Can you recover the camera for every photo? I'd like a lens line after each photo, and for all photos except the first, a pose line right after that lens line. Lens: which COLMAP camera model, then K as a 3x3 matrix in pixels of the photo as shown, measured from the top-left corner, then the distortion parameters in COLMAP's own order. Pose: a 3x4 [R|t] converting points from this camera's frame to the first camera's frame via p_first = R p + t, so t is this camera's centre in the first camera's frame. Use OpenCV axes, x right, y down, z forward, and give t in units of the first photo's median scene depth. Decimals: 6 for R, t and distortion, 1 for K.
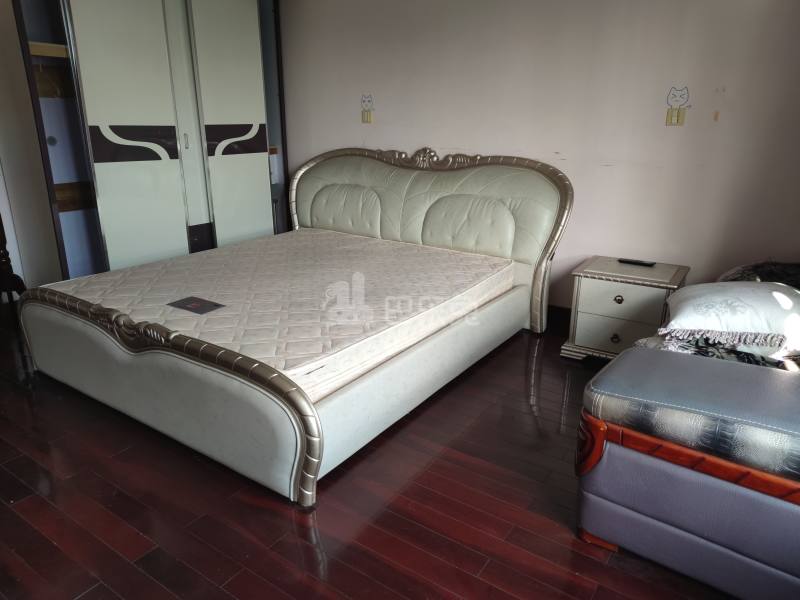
lens RADIAL K [[558.4, 0, 395.5], [0, 558.4, 301.2], [0, 0, 1]] dist [0.058505, -0.053206]
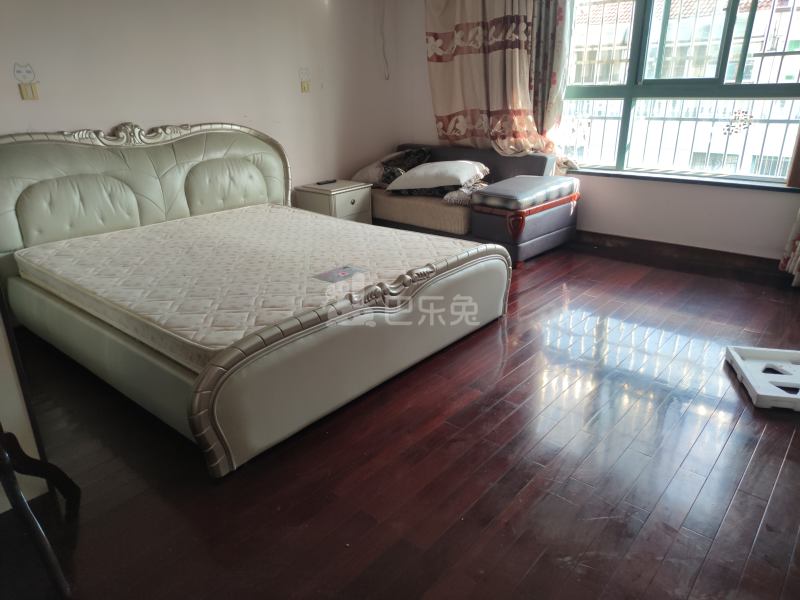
lens RADIAL K [[558.4, 0, 394.9], [0, 558.4, 297.7], [0, 0, 1]] dist [0.058505, -0.053206]
pose [[0.112027, -0.362353, 0.925284, -1.053456], [0.323055, 0.893845, 0.310928, -0.194475], [-0.939726, 0.264086, 0.217195, 0.541452]]
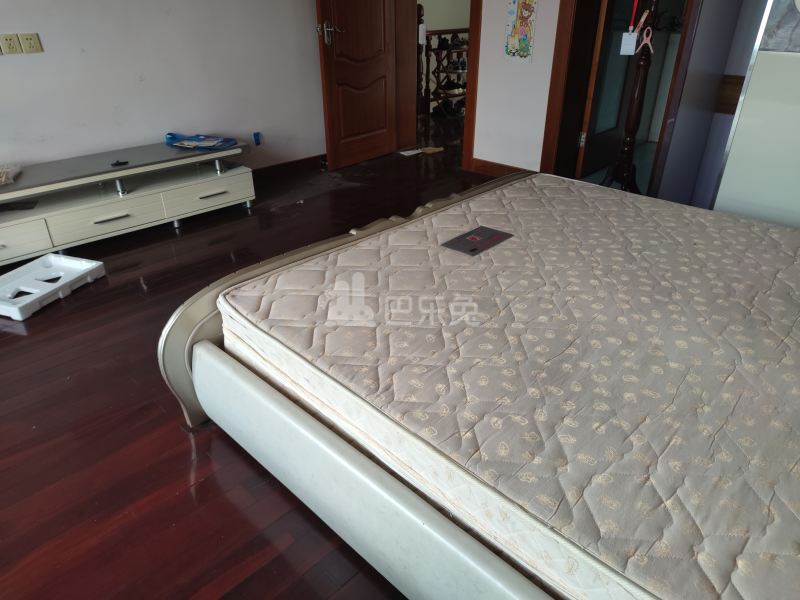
lens RADIAL K [[558.4, 0, 402.5], [0, 558.4, 301.8], [0, 0, 1]] dist [0.058505, -0.053206]
pose [[-0.176156, 0.469612, -0.865120, 0.285490], [-0.307858, 0.808493, 0.501560, -0.218297], [0.934983, 0.354687, 0.002153, 0.737595]]
